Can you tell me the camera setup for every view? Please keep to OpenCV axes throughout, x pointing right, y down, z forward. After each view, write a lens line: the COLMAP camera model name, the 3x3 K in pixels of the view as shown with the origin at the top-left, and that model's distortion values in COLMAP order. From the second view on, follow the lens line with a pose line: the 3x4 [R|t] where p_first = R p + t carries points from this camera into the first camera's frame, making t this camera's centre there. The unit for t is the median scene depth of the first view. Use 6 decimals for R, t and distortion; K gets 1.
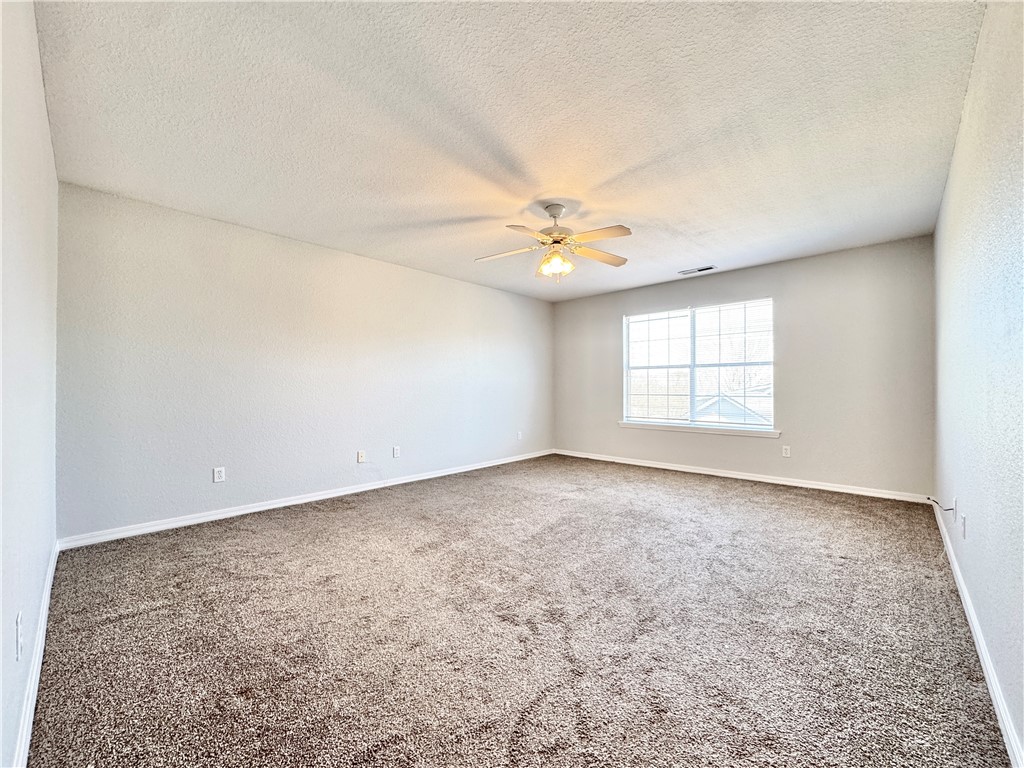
lens RADIAL K [[407.4, 0, 514.9], [0, 407.4, 384.7], [0, 0, 1]] dist [-0.000923, -0.000515]
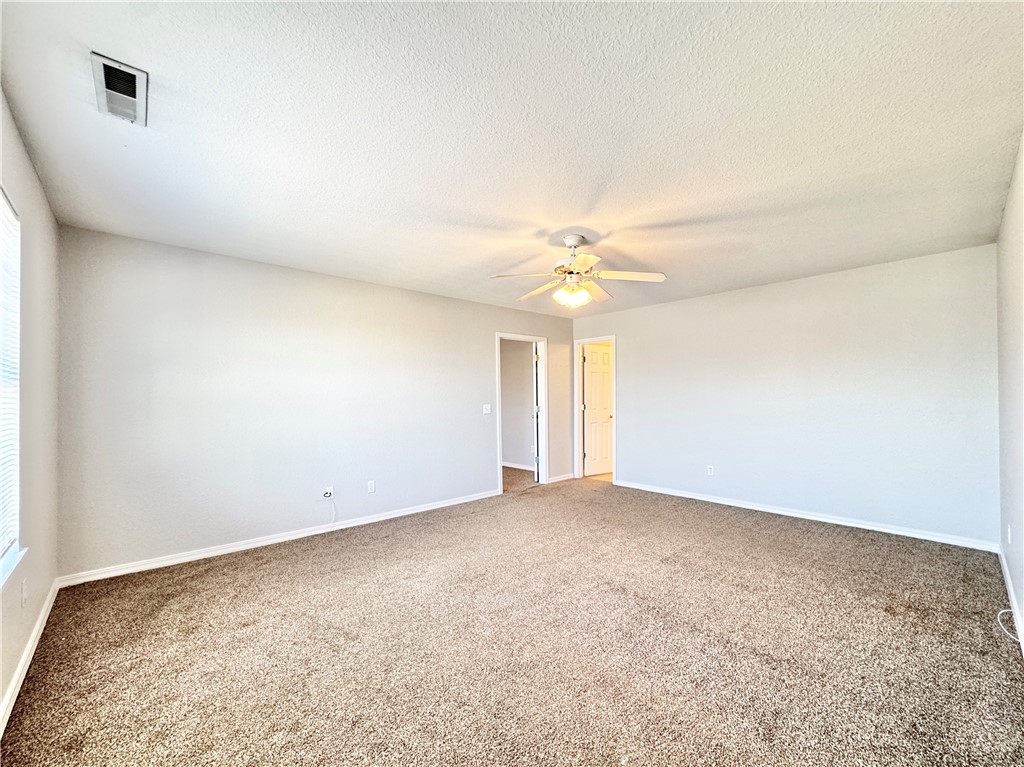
lens RADIAL K [[407.4, 0, 514.9], [0, 407.4, 384.2], [0, 0, 1]] dist [-0.000923, -0.000515]
pose [[-0.998452, 0.009151, 0.054863, 0.182732], [0.006910, 0.999140, -0.040884, -0.041896], [-0.055190, -0.040442, -0.997657, 1.906315]]
